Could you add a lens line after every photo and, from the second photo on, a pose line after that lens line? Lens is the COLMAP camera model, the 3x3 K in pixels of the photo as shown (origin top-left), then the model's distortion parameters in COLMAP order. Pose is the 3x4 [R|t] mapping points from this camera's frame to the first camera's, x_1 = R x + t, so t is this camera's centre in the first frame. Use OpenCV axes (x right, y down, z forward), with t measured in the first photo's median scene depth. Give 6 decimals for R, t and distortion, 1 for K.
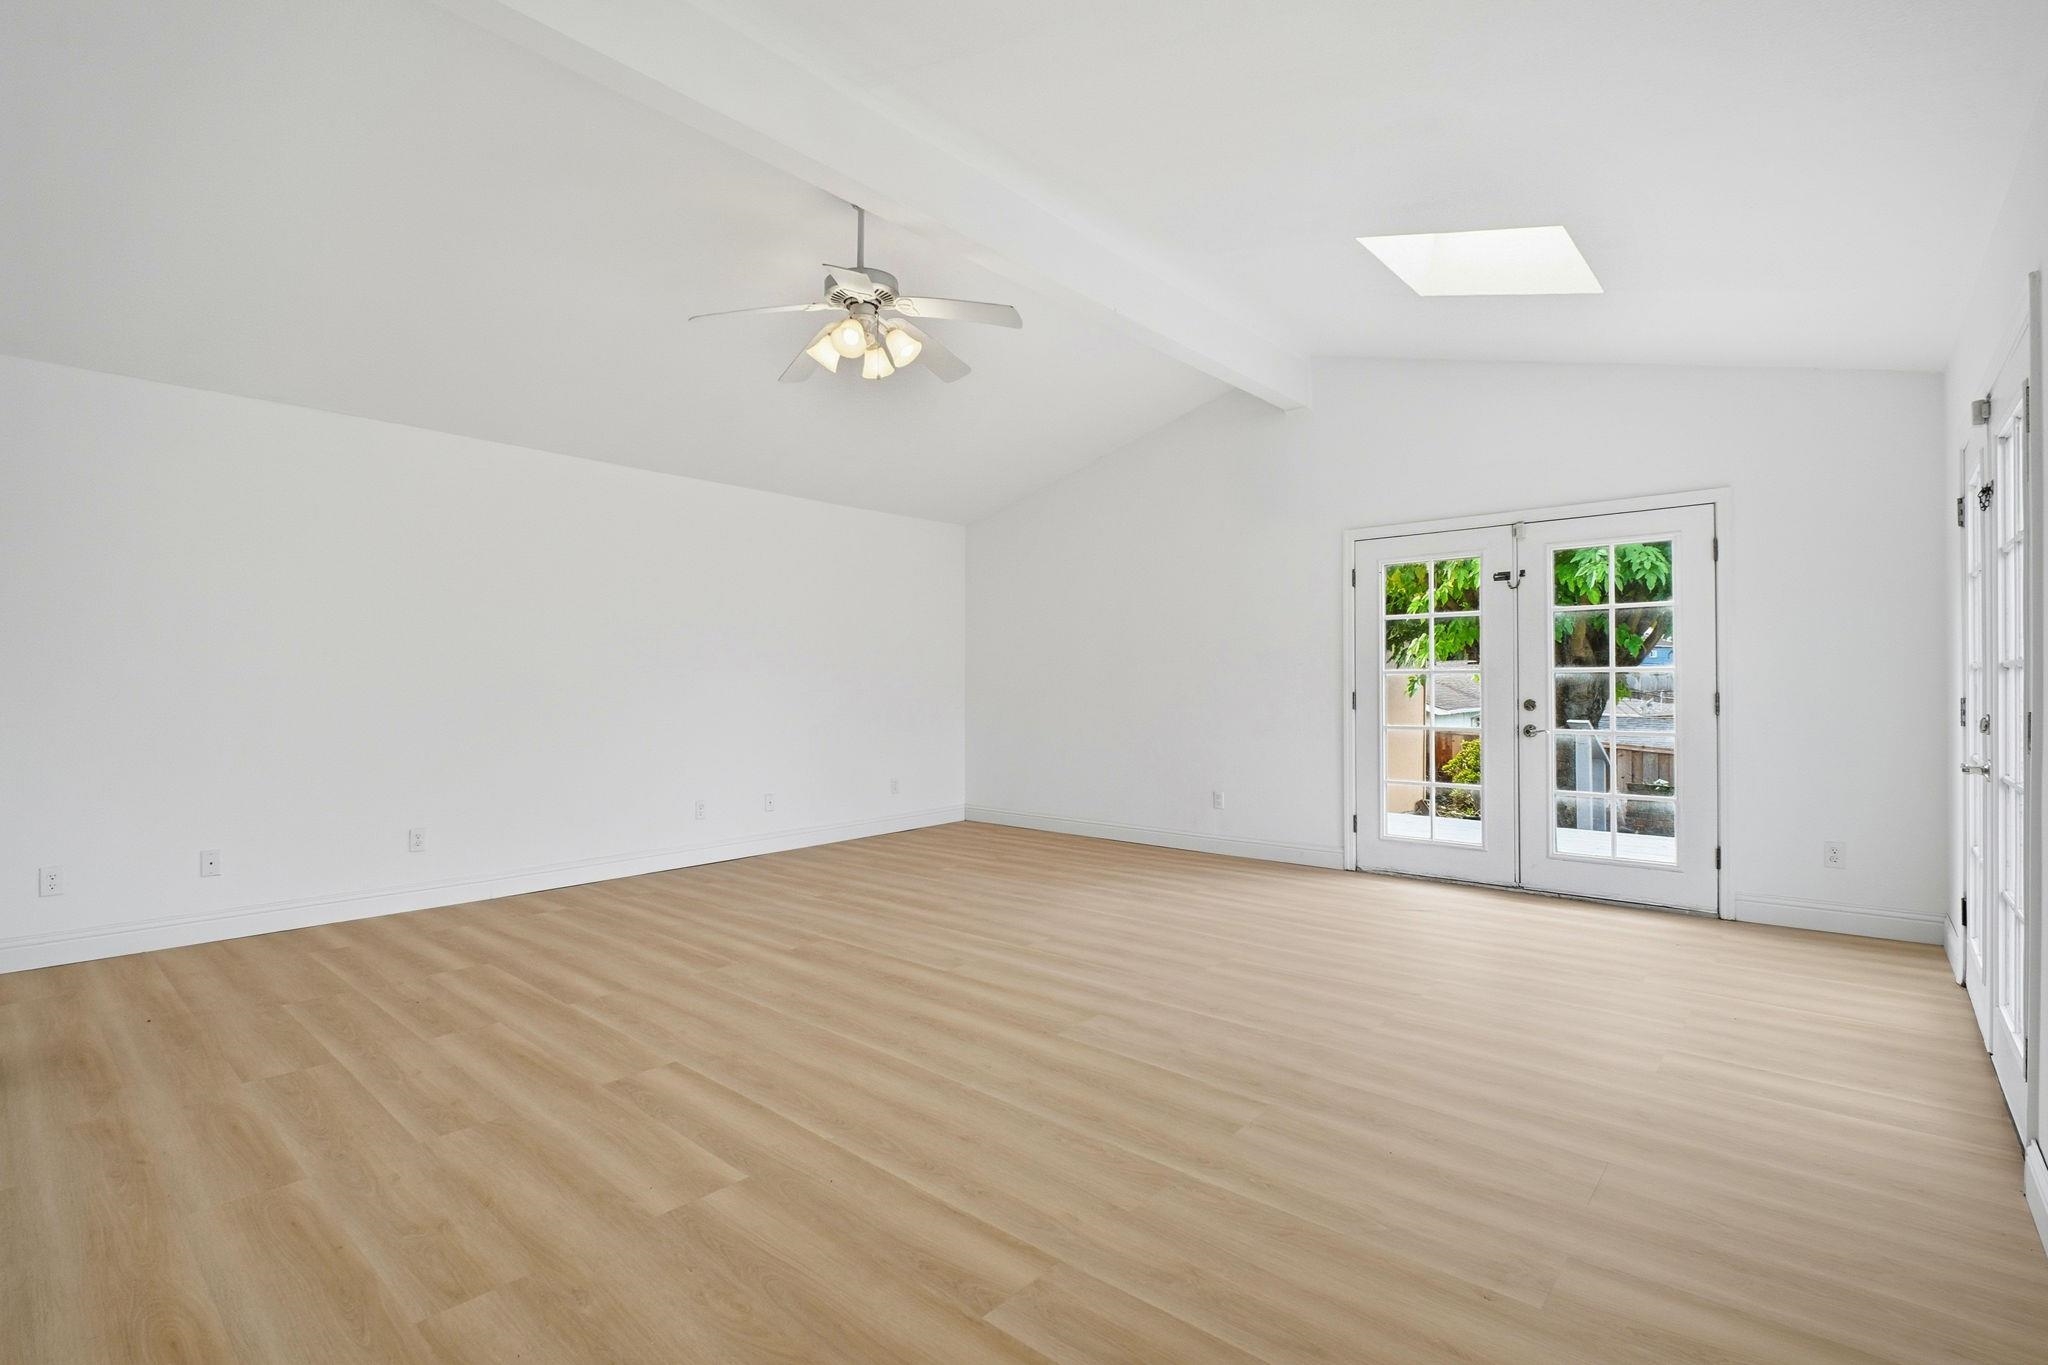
lens RADIAL K [[932.6, 0, 1035.5], [0, 932.6, 682.9], [0, 0, 1]] dist [-0.014616, -0.001127]
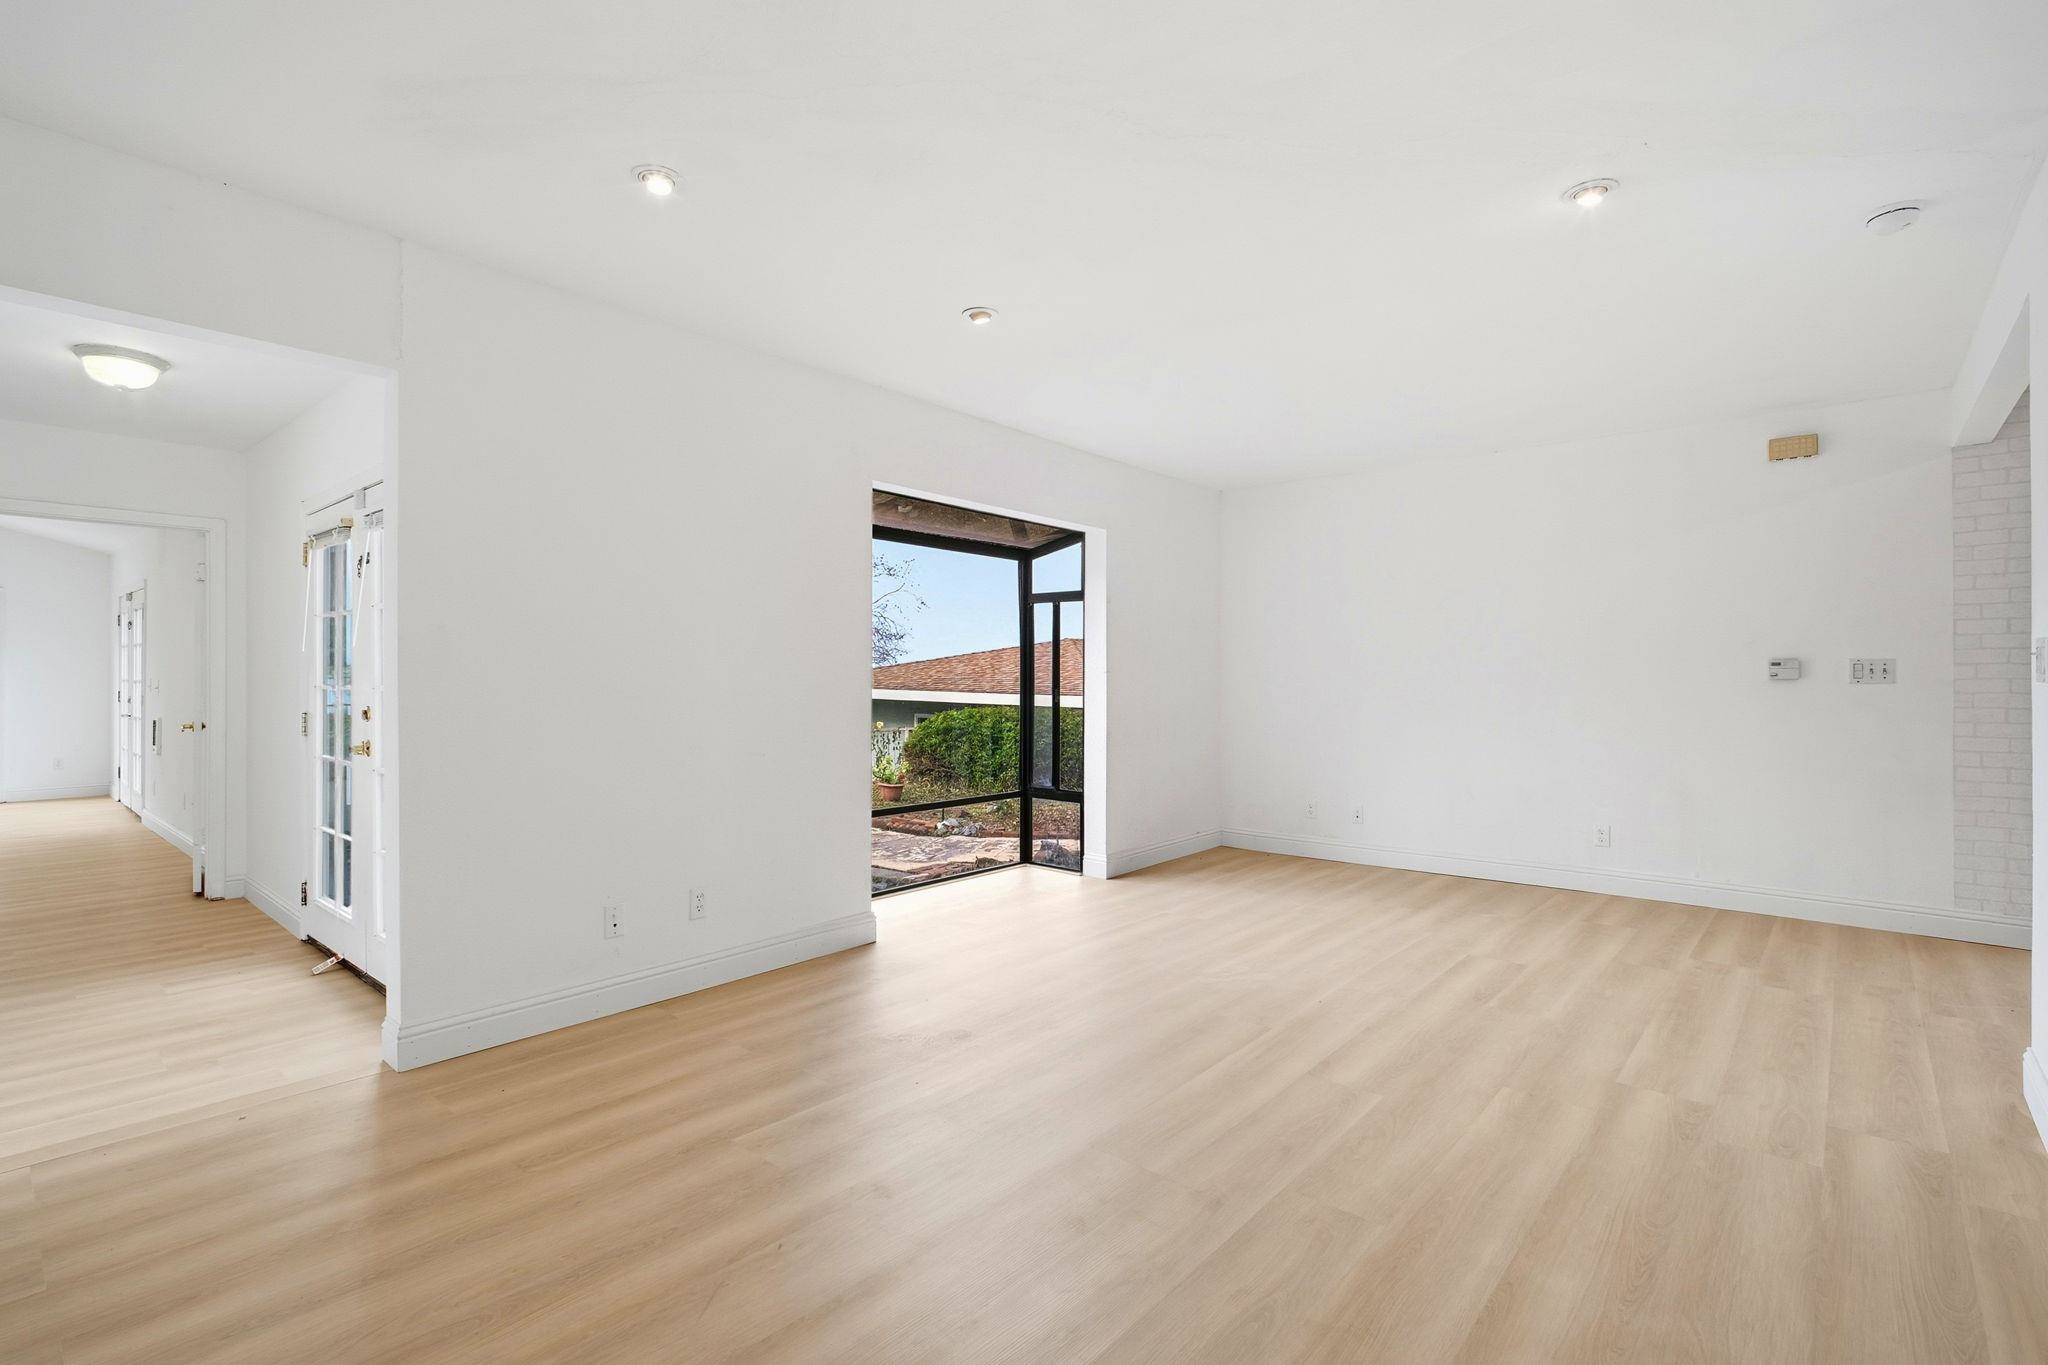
lens RADIAL K [[932.6, 0, 1035.5], [0, 932.6, 682.9], [0, 0, 1]] dist [-0.014616, -0.001127]
pose [[-0.026796, -0.000370, 0.999641, -2.180113], [-0.008808, 0.999961, 0.000134, -0.039593], [-0.999602, -0.008801, -0.026798, -2.007533]]
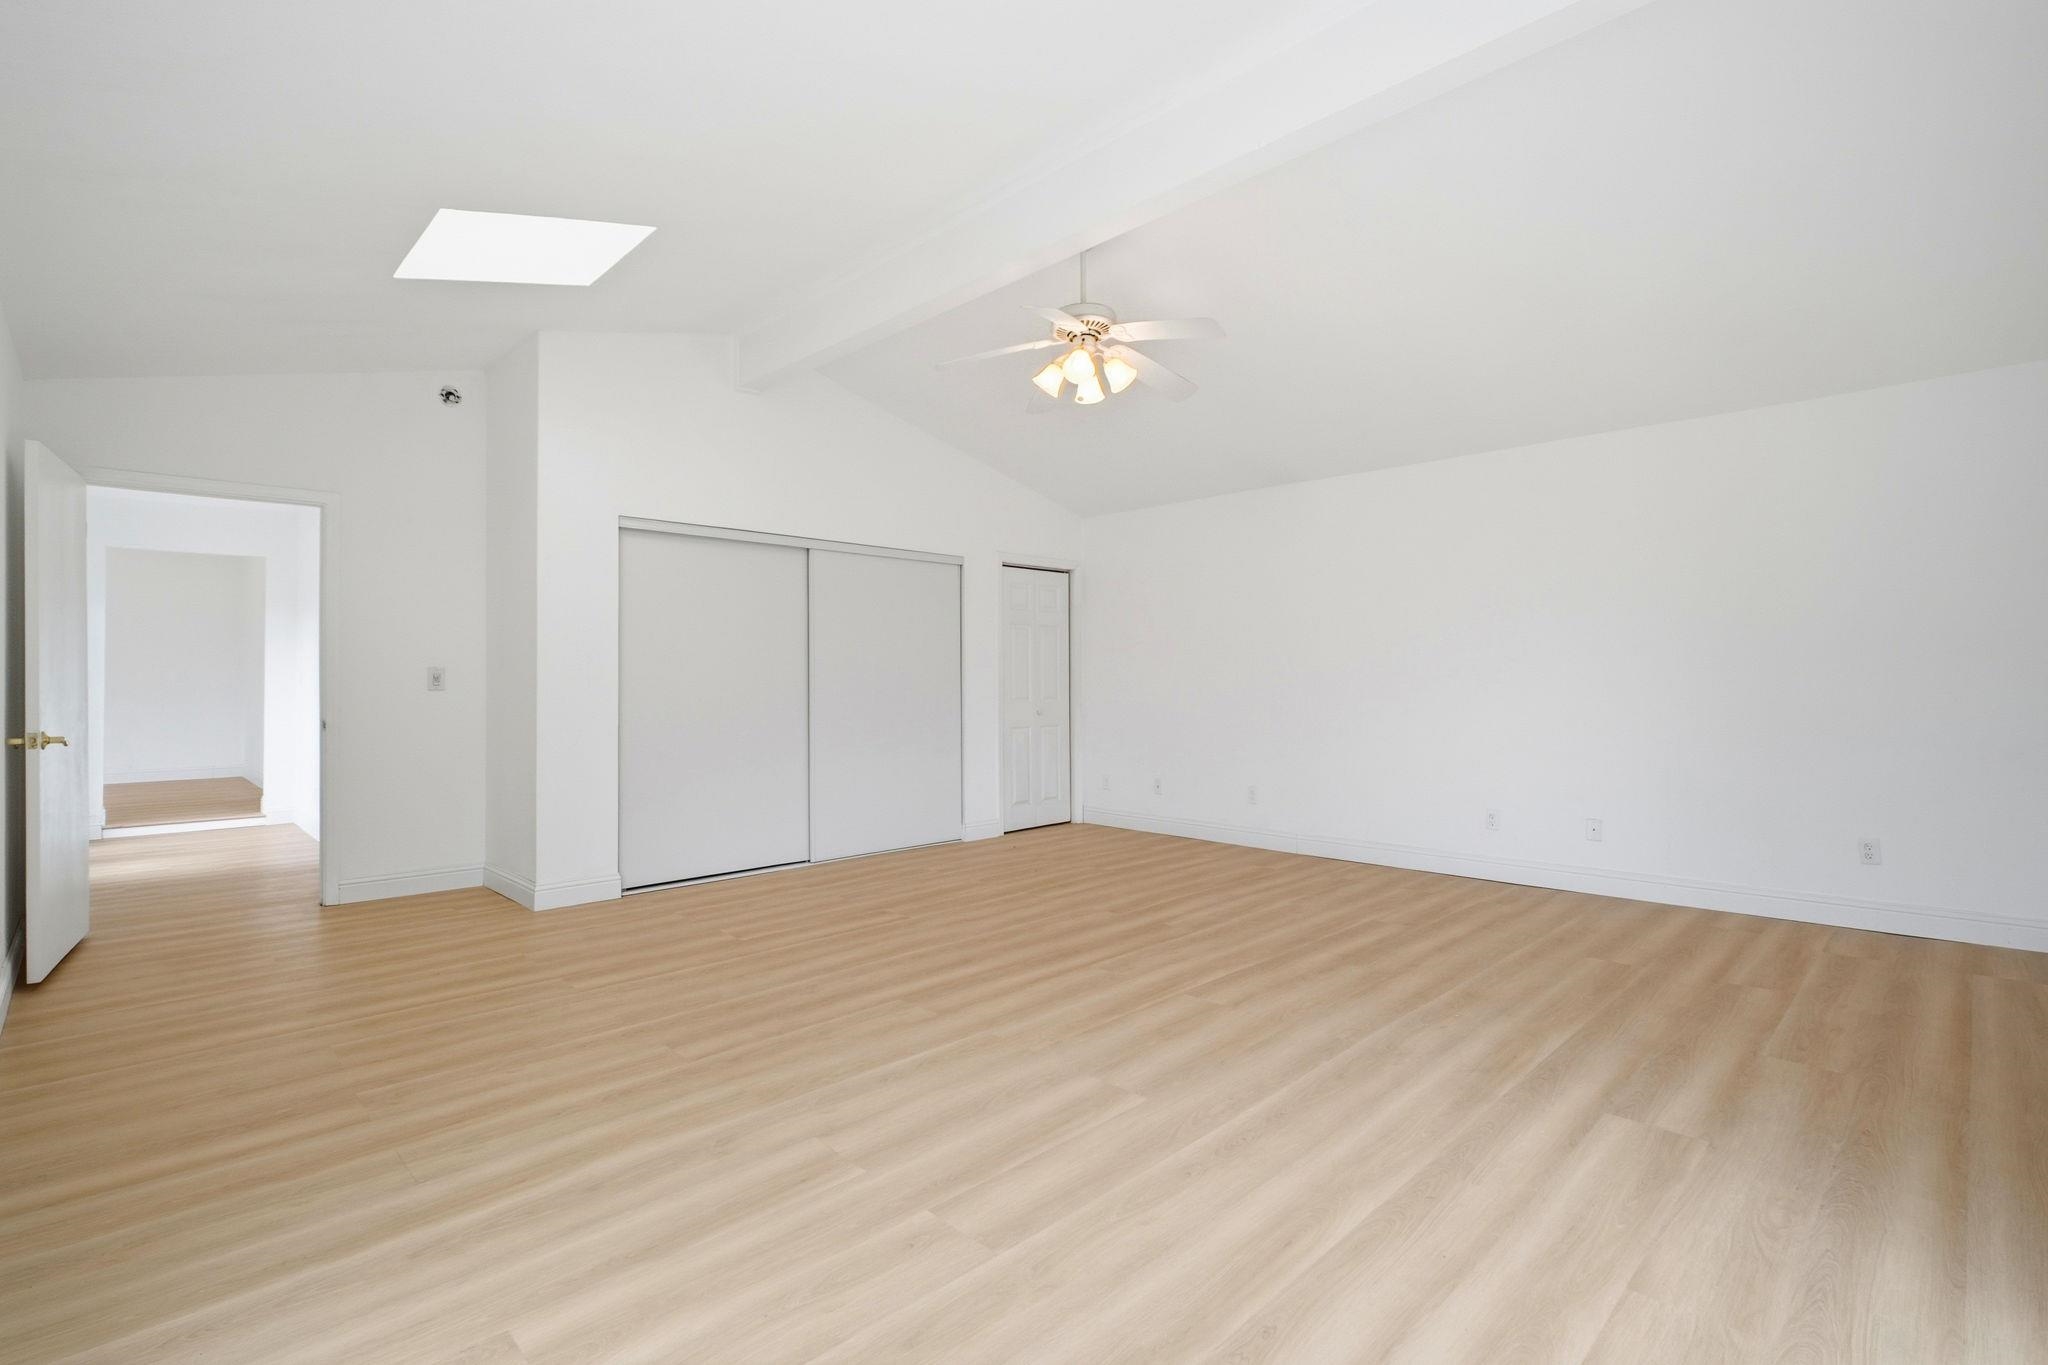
lens RADIAL K [[935.7, 0, 1024.0], [0, 935.7, 682.5], [0, 0, 1]] dist [0.001443, -0.000519]
pose [[-0.072933, 0.004924, -0.997325, 1.260857], [0.007348, 0.999963, 0.004399, -0.001665], [0.997310, -0.007007, -0.072966, 1.390838]]
